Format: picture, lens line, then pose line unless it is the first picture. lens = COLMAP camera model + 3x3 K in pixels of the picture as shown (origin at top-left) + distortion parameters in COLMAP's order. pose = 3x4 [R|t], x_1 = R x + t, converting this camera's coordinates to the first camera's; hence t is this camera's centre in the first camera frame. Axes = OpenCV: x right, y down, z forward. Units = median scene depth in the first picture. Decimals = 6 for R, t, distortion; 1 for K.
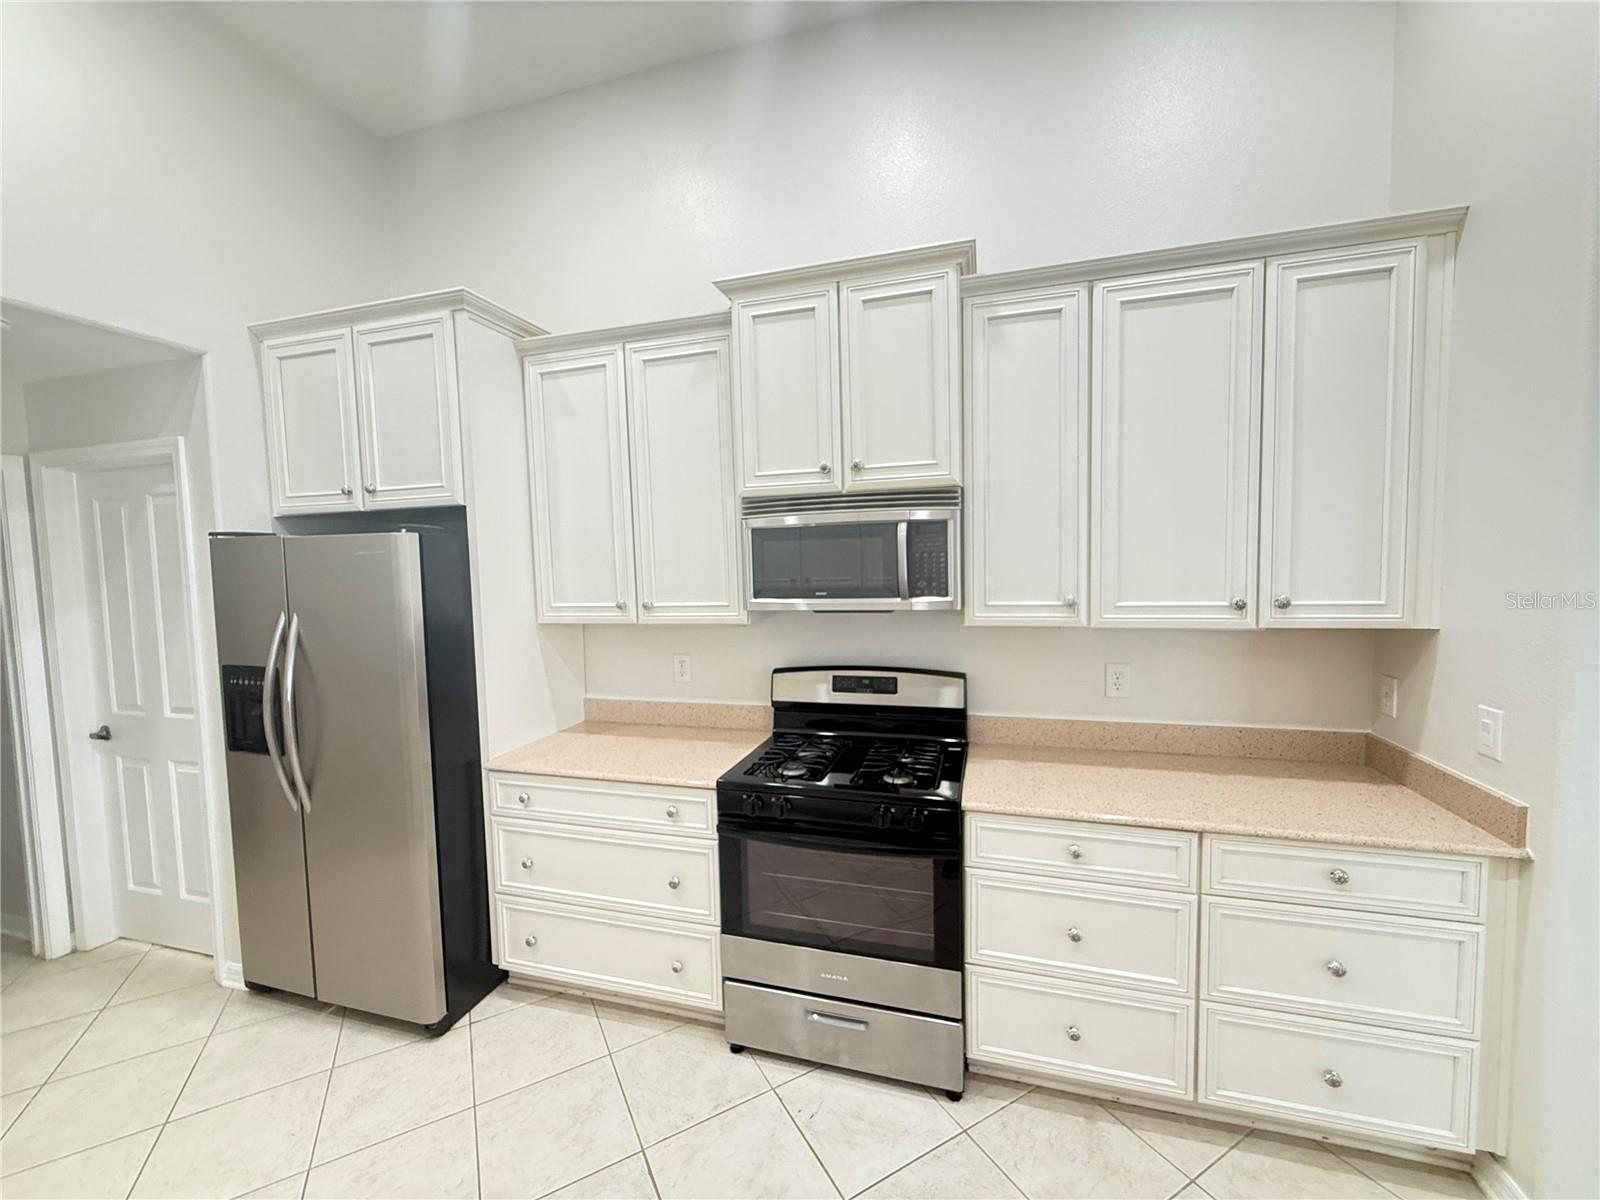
lens RADIAL K [[639.5, 0, 797.8], [0, 639.5, 601.2], [0, 0, 1]] dist [-0.000784, 0.000048]
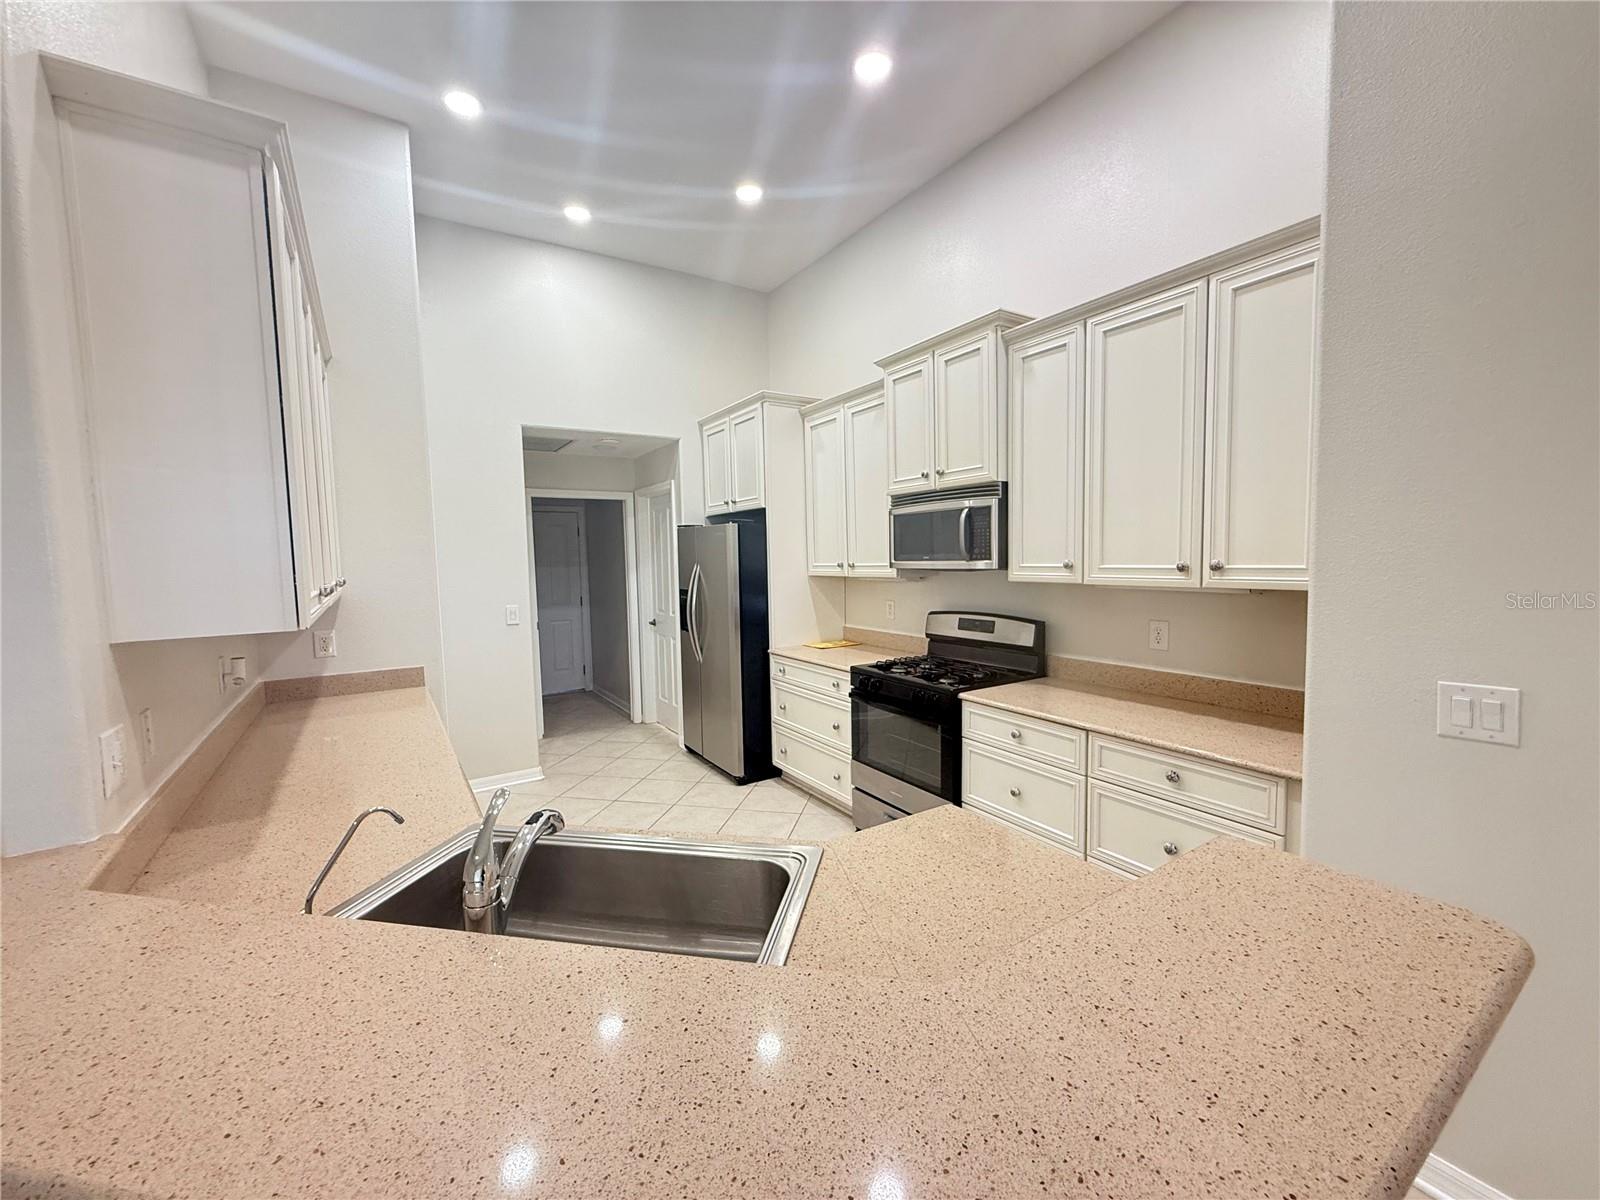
lens RADIAL K [[639.5, 0, 797.8], [0, 639.5, 601.2], [0, 0, 1]] dist [-0.000784, 0.000048]
pose [[0.750914, 0.055814, -0.658037, 0.813754], [-0.038826, 0.998430, 0.040380, 0.041993], [0.659257, -0.004774, 0.751902, -0.336452]]
